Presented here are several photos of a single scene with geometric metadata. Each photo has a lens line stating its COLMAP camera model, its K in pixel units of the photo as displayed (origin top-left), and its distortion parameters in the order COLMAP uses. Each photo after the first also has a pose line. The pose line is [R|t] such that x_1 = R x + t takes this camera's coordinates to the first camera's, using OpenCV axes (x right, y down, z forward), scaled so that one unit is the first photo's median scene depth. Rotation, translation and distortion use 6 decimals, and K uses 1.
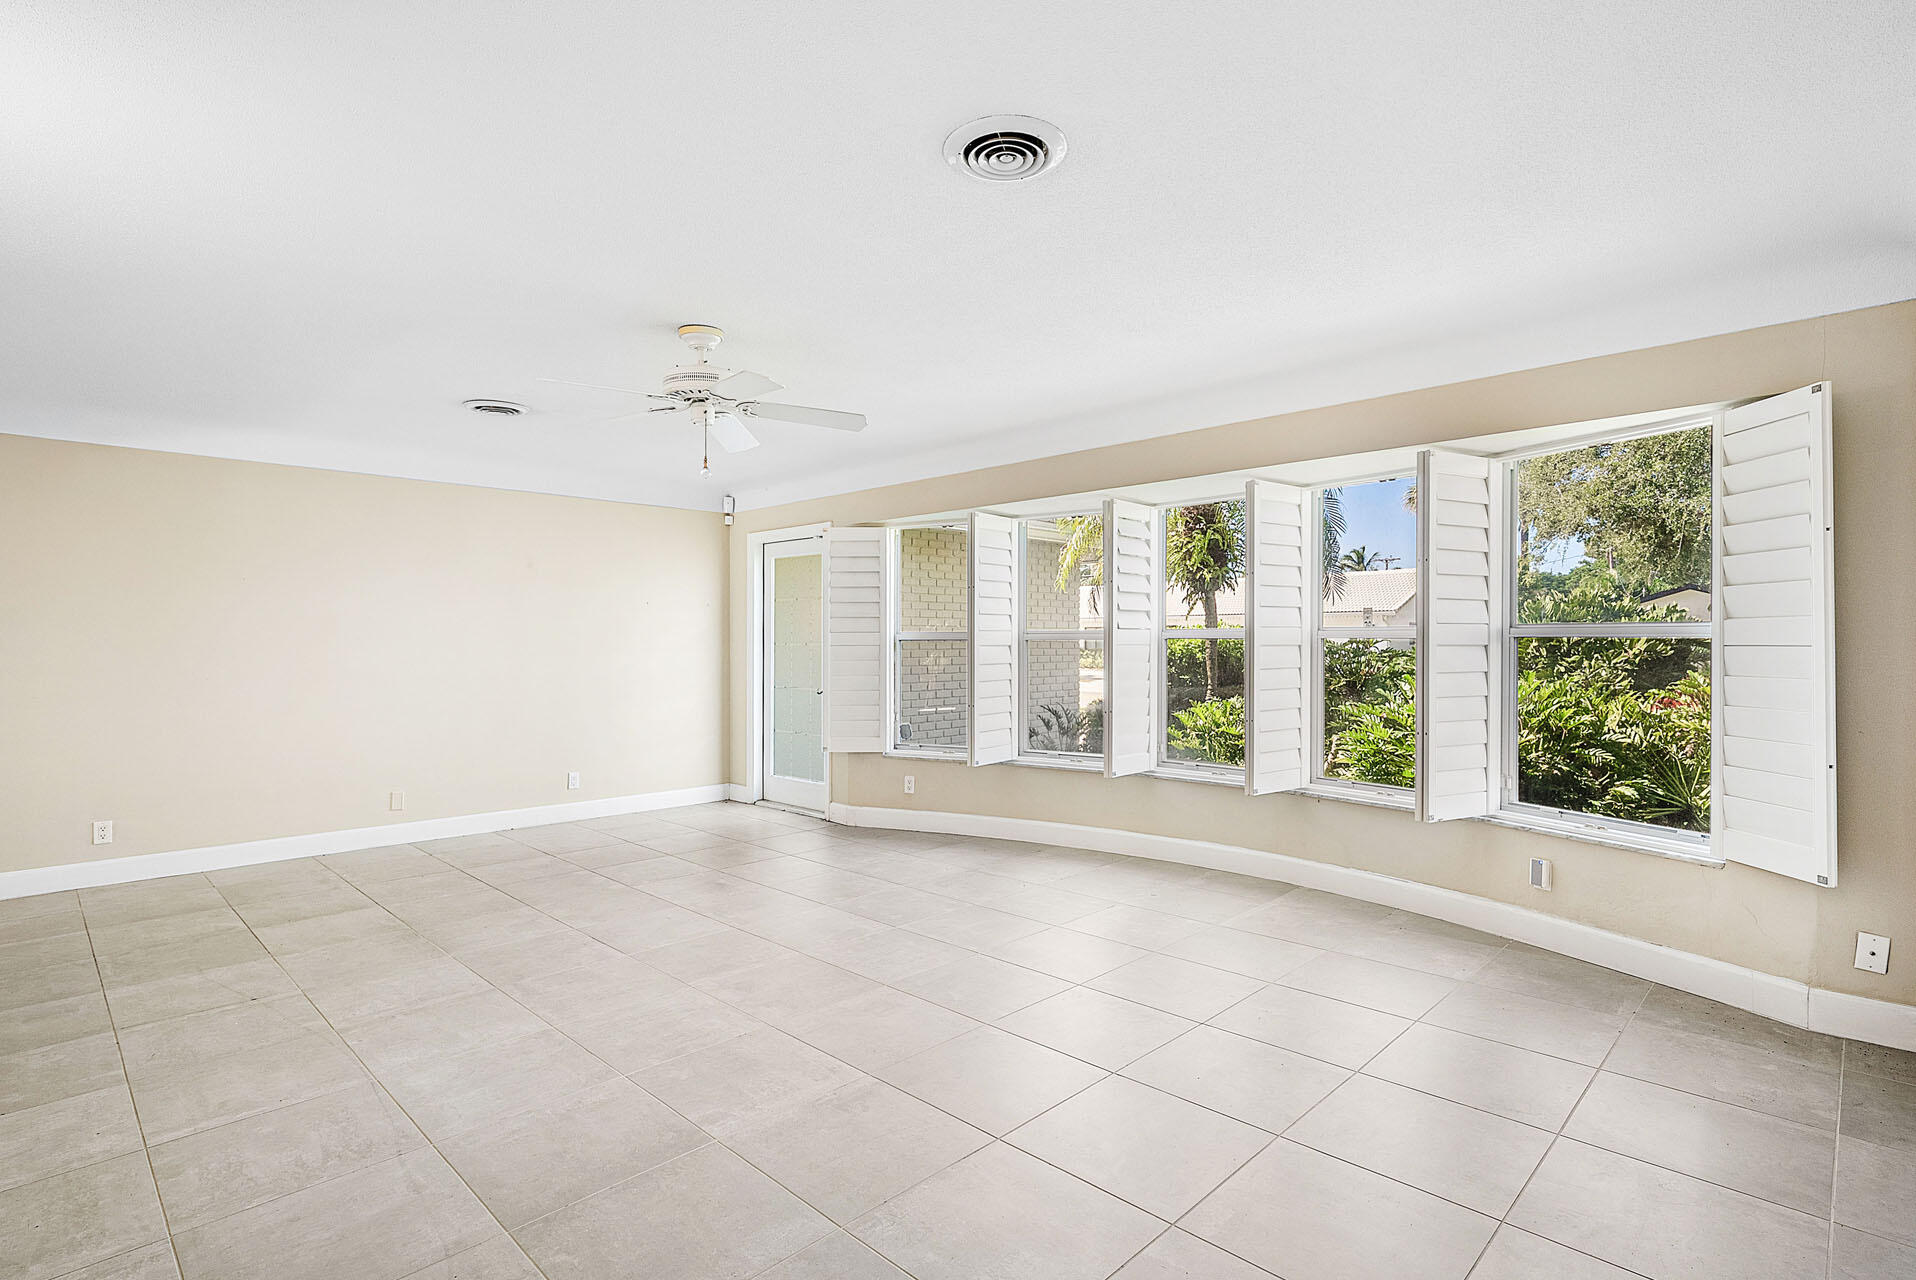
lens RADIAL K [[921.9, 0, 950.2], [0, 921.9, 636.6], [0, 0, 1]] dist [-0.001315, -0.000654]
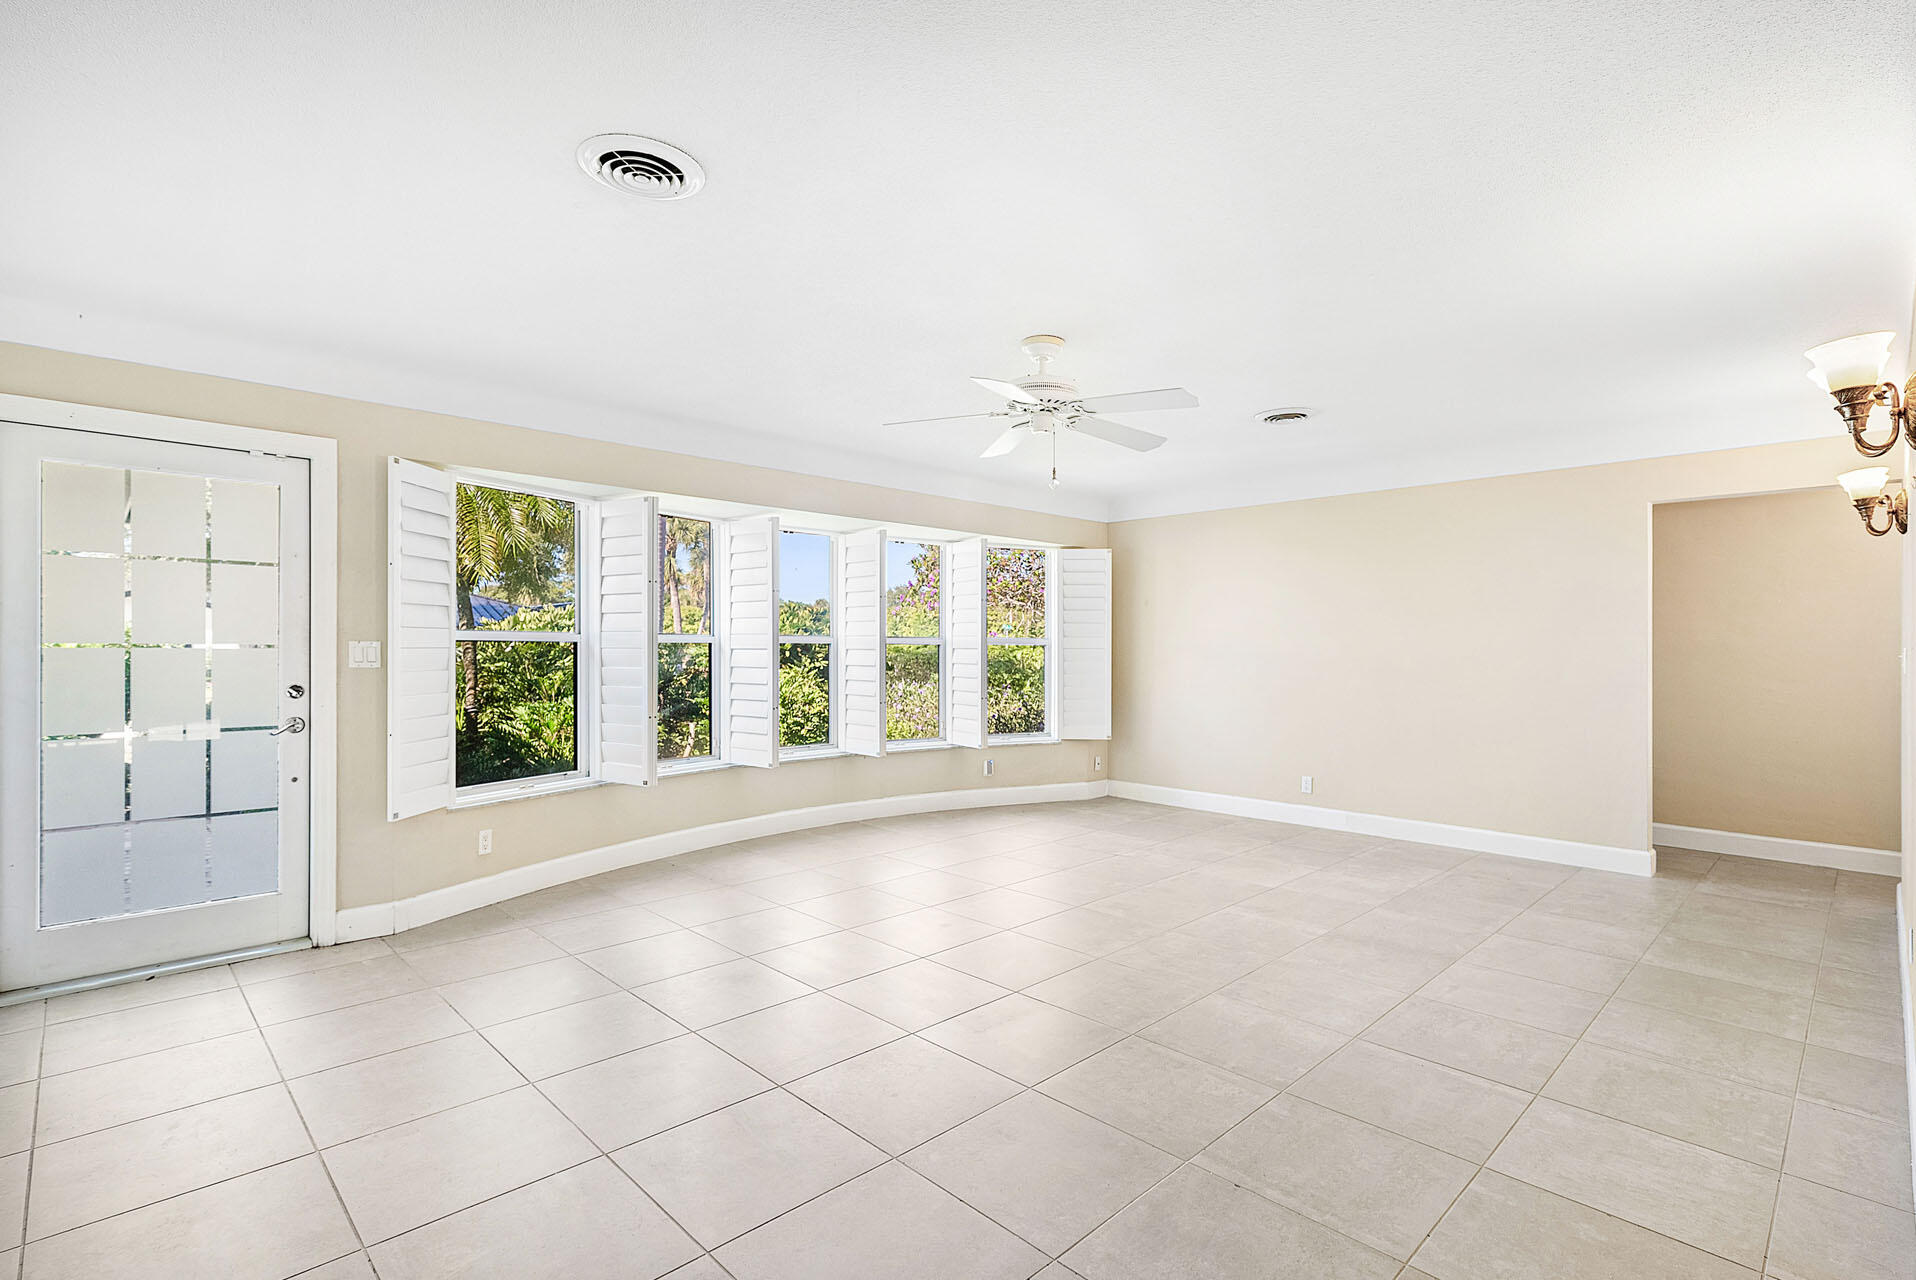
lens RADIAL K [[921.9, 0, 915.0], [0, 921.9, 666.7], [0, 0, 1]] dist [-0.001315, -0.000654]
pose [[0.036171, -0.019523, 0.999155, -1.408483], [-0.011050, 0.999740, 0.019934, 0.010905], [-0.999285, -0.011762, 0.035946, 1.204589]]
